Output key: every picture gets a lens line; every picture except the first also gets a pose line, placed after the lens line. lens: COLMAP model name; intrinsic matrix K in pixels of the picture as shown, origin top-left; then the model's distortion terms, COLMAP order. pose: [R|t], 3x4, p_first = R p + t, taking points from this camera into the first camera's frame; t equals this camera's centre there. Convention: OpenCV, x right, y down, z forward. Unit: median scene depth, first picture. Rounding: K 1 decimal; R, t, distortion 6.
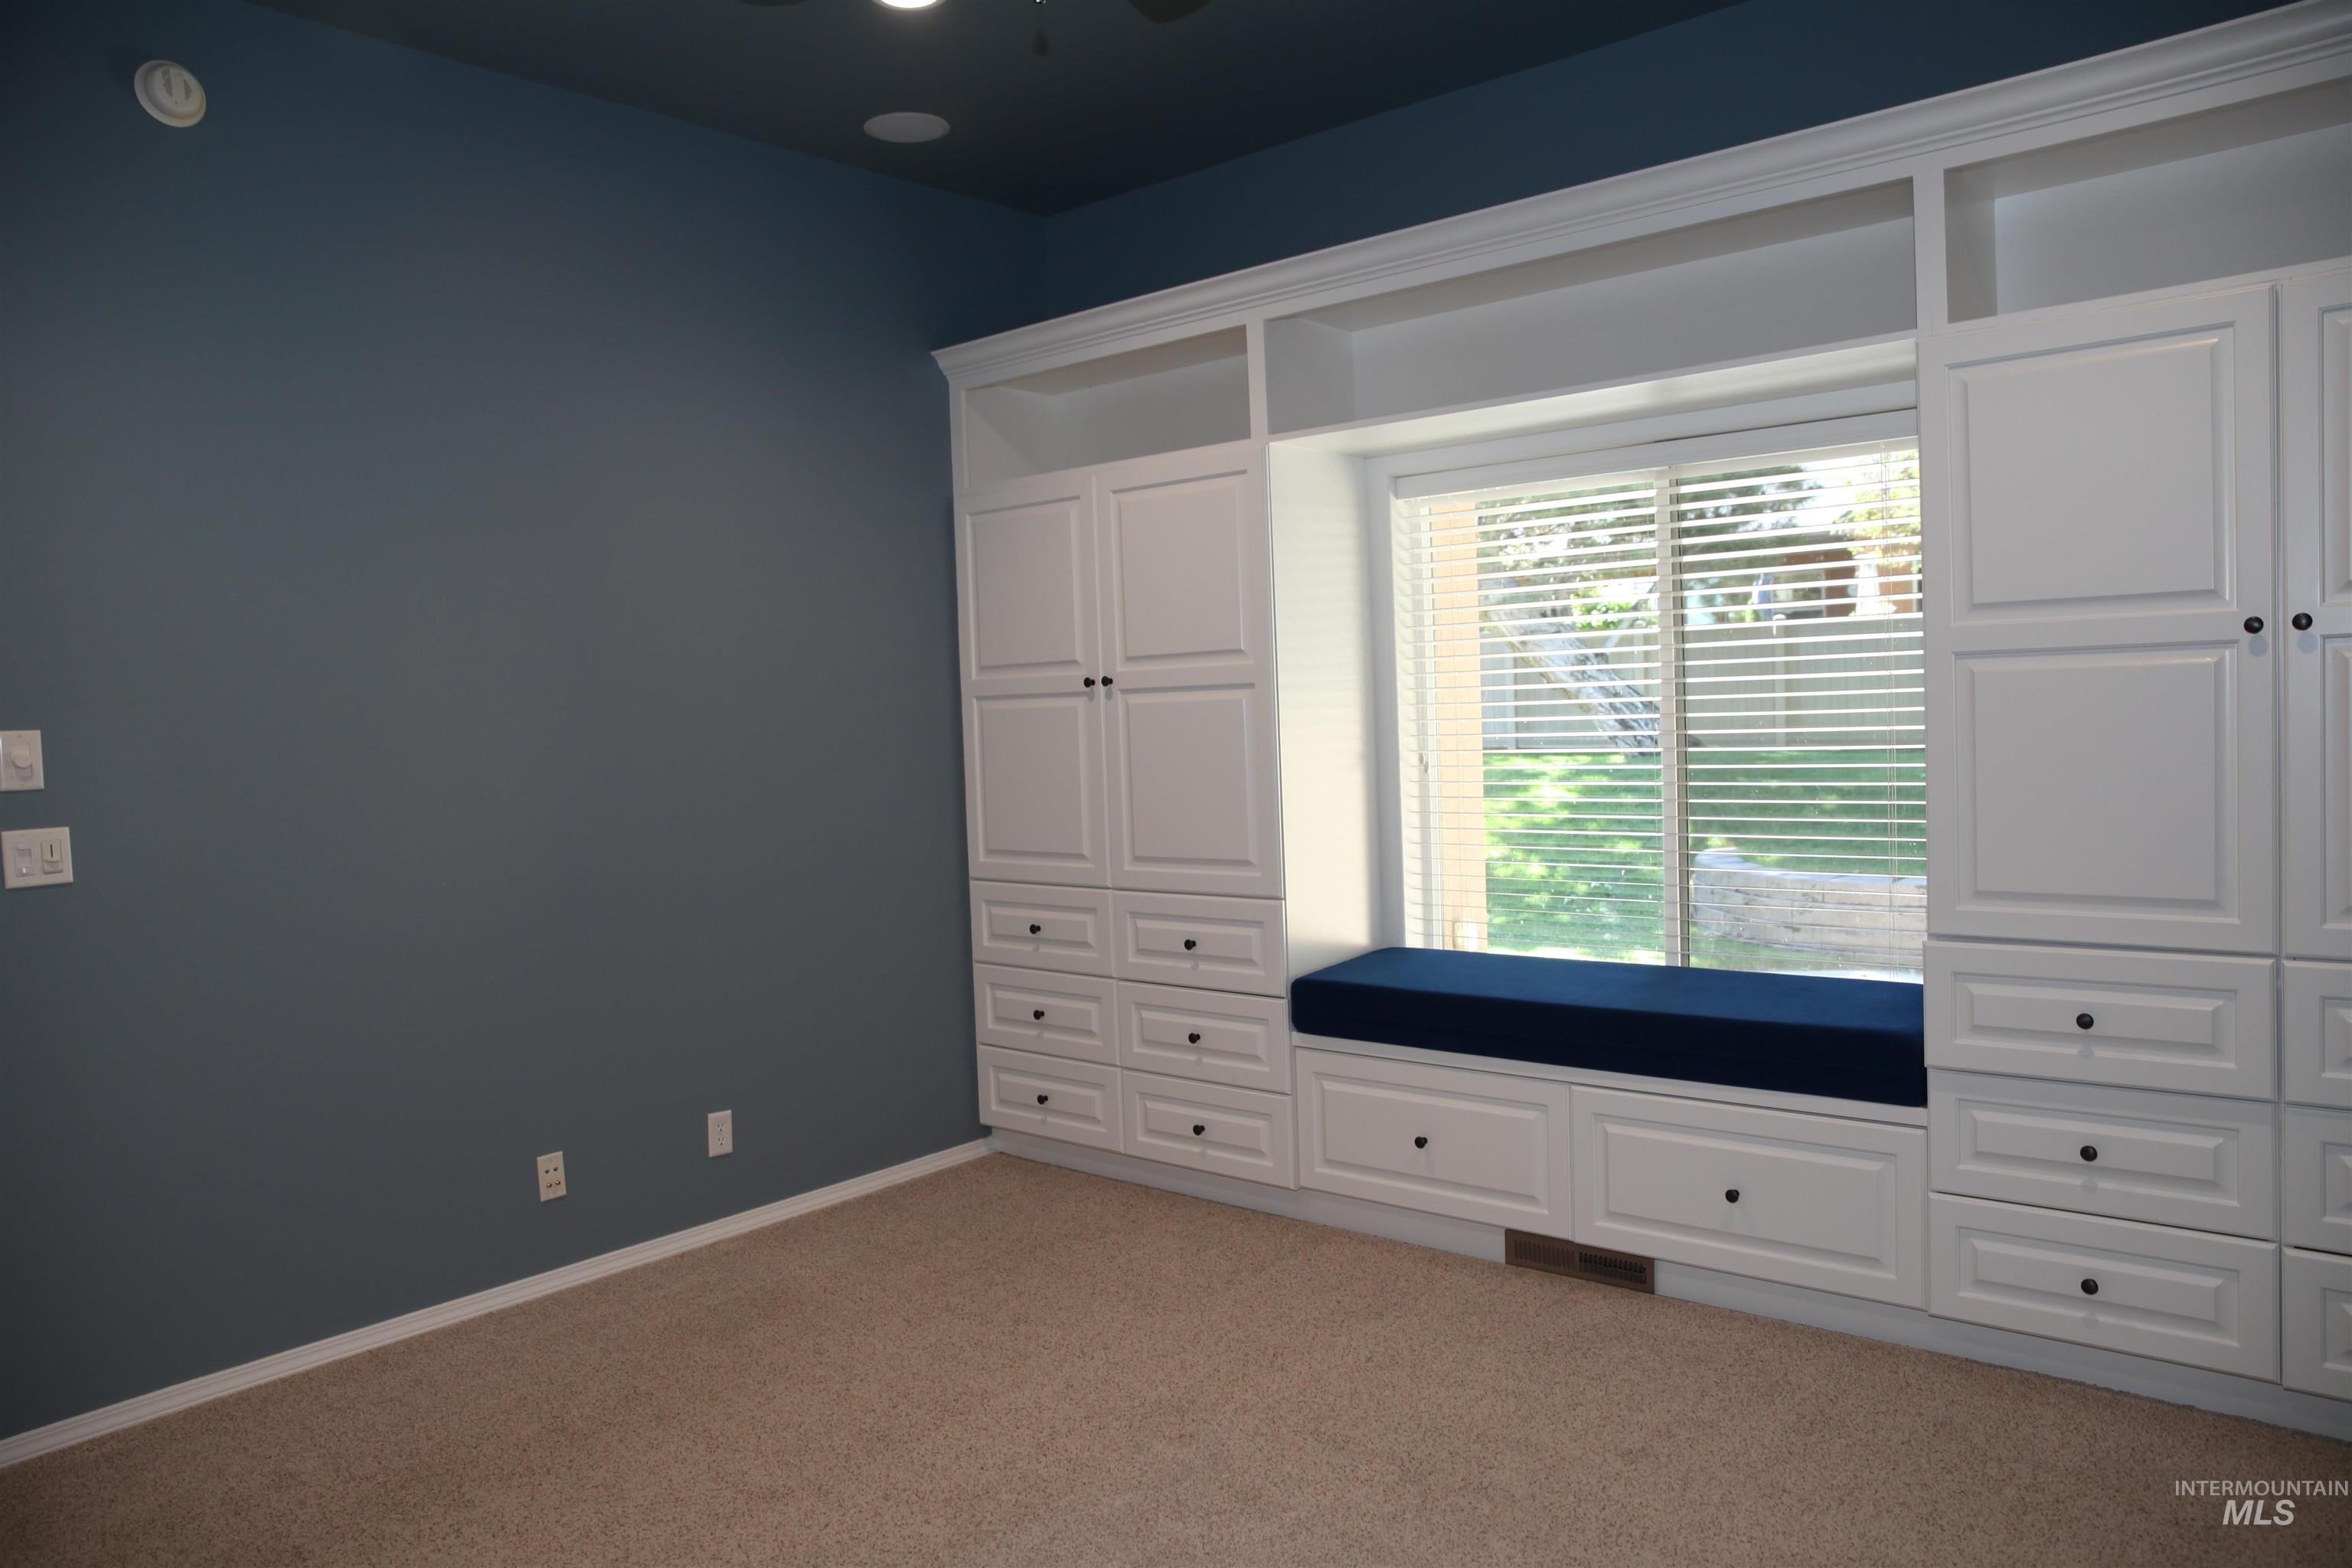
lens RADIAL K [[1603.8, 0, 1176.0], [0, 1603.8, 784.0], [0, 0, 1]] dist [-0.107263, 0.077357]
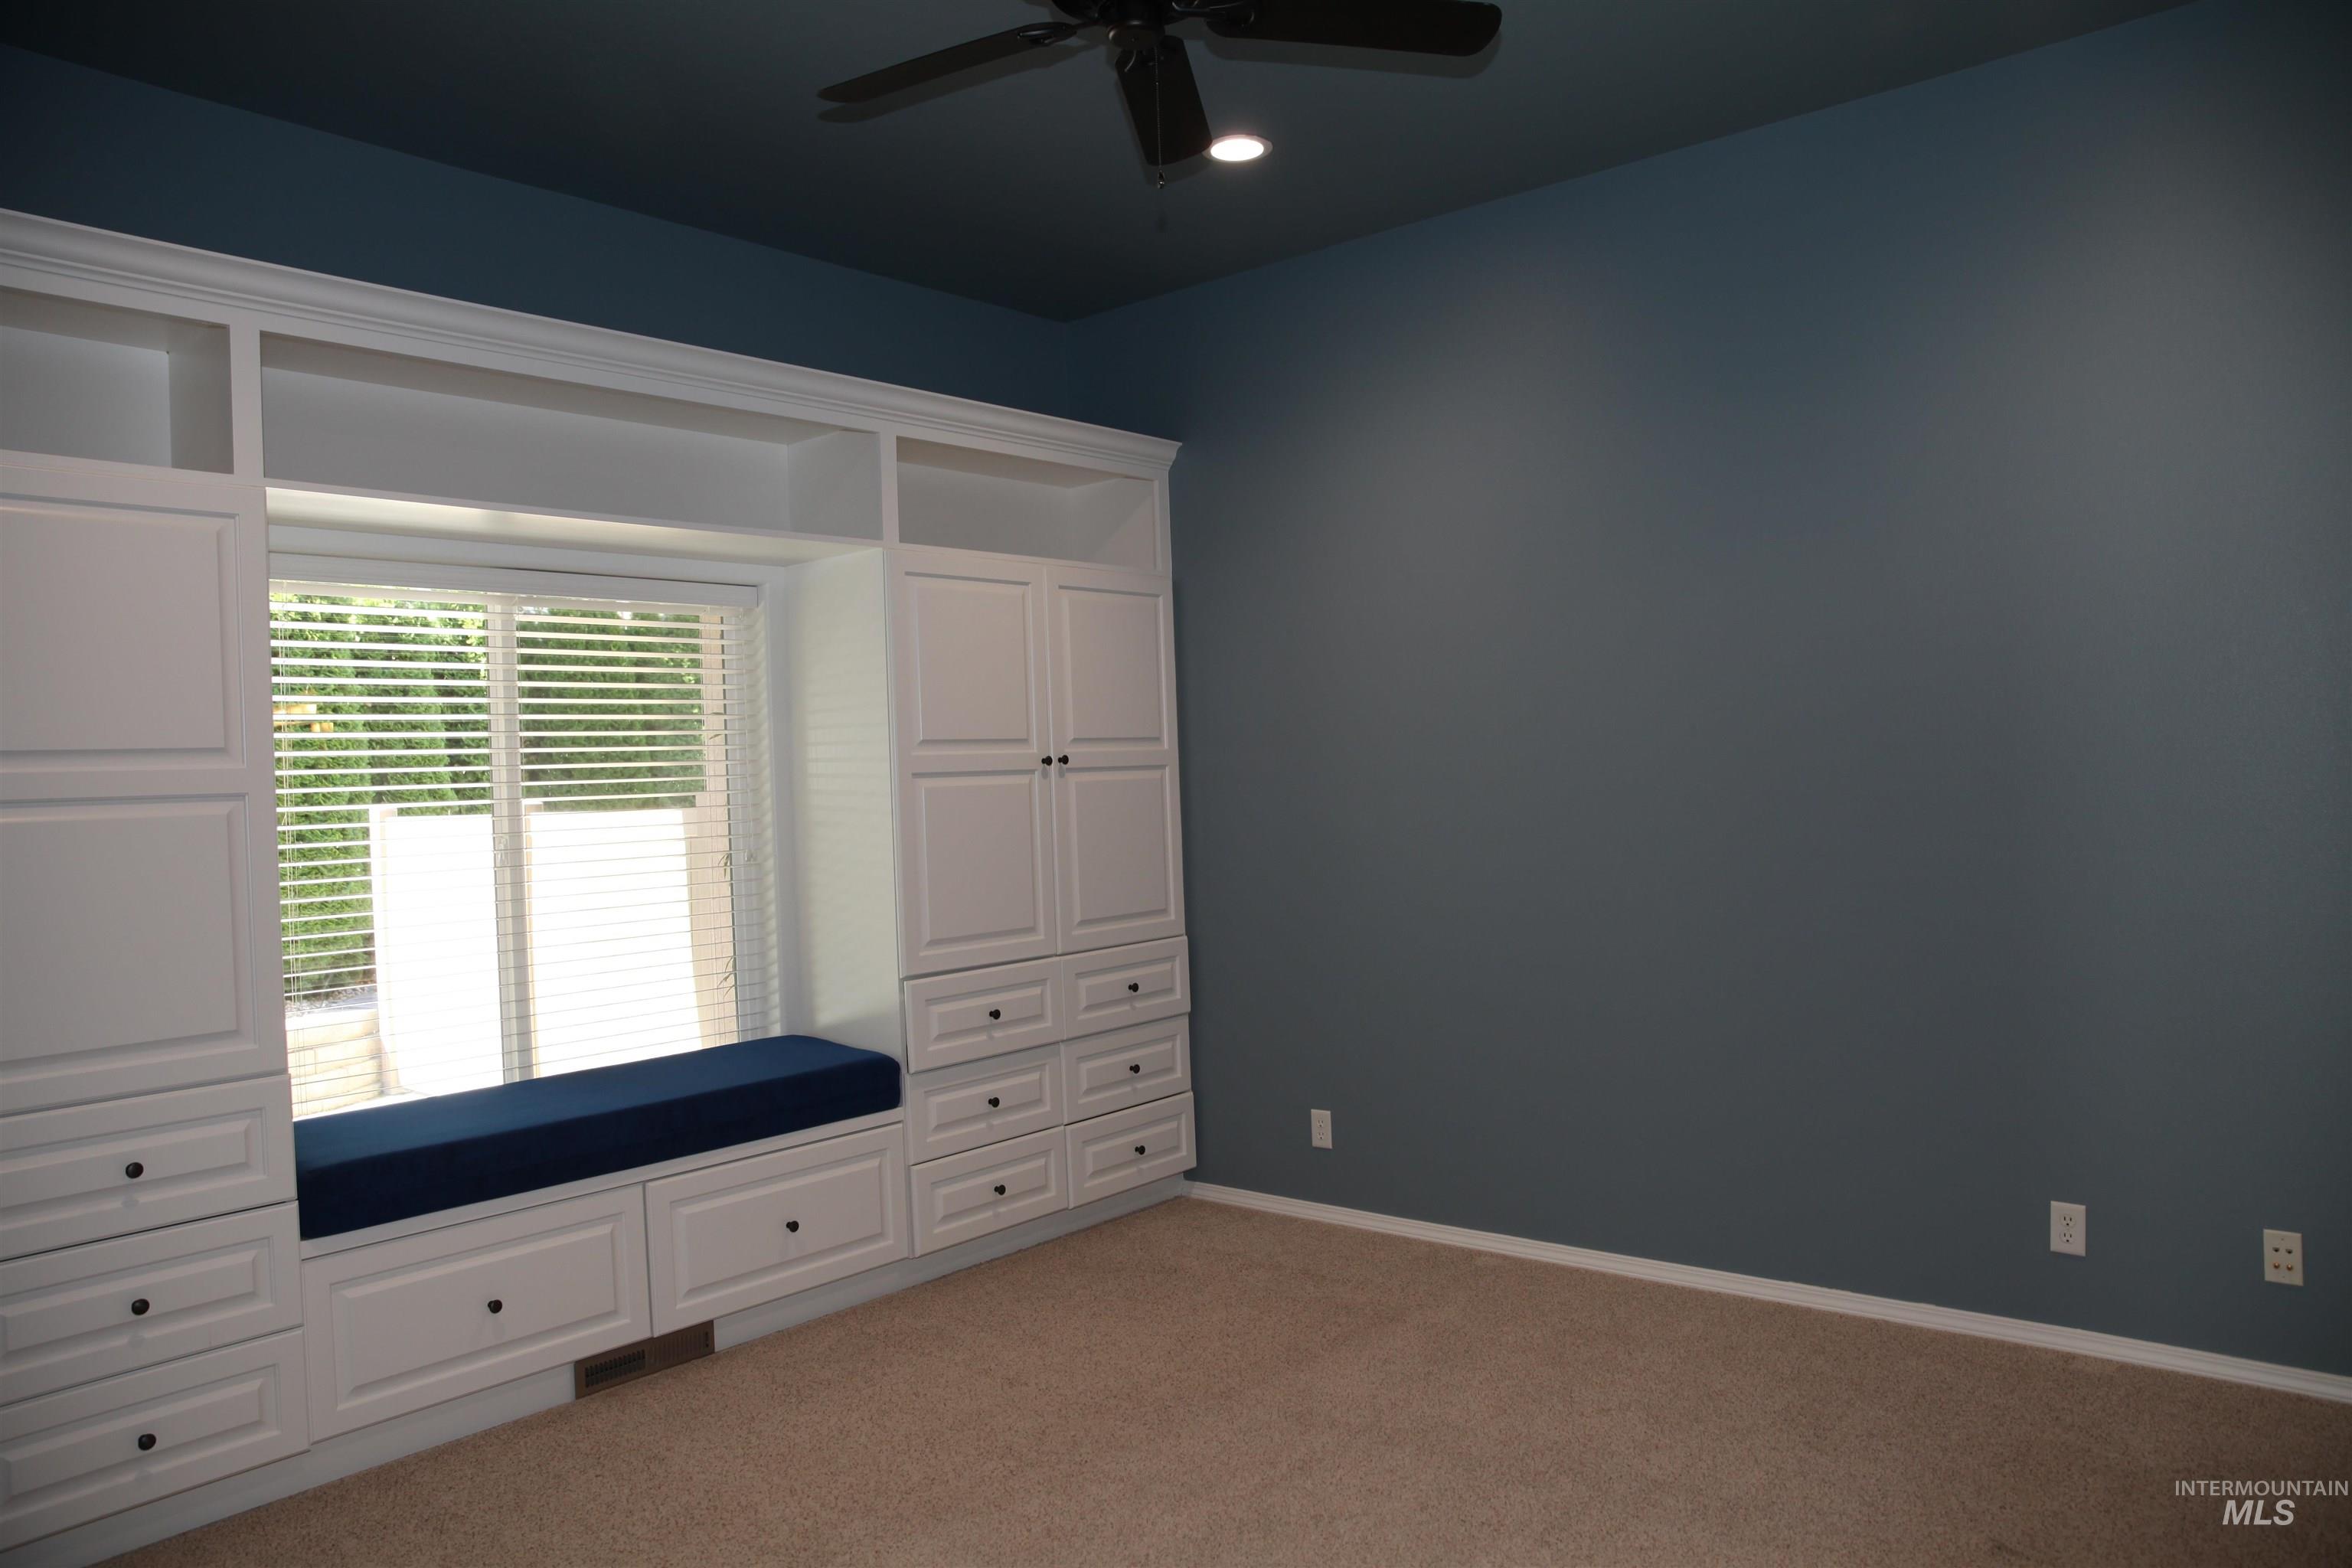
lens RADIAL K [[1507.9, 0, 1176.0], [0, 1507.9, 784.0], [0, 0, 1]] dist [-0.102713, 0.061758]
pose [[0.024262, 0.034563, 0.999108, -0.736877], [0.087940, 0.995454, -0.036572, -0.003222], [-0.995830, 0.088749, 0.021112, 0.635239]]
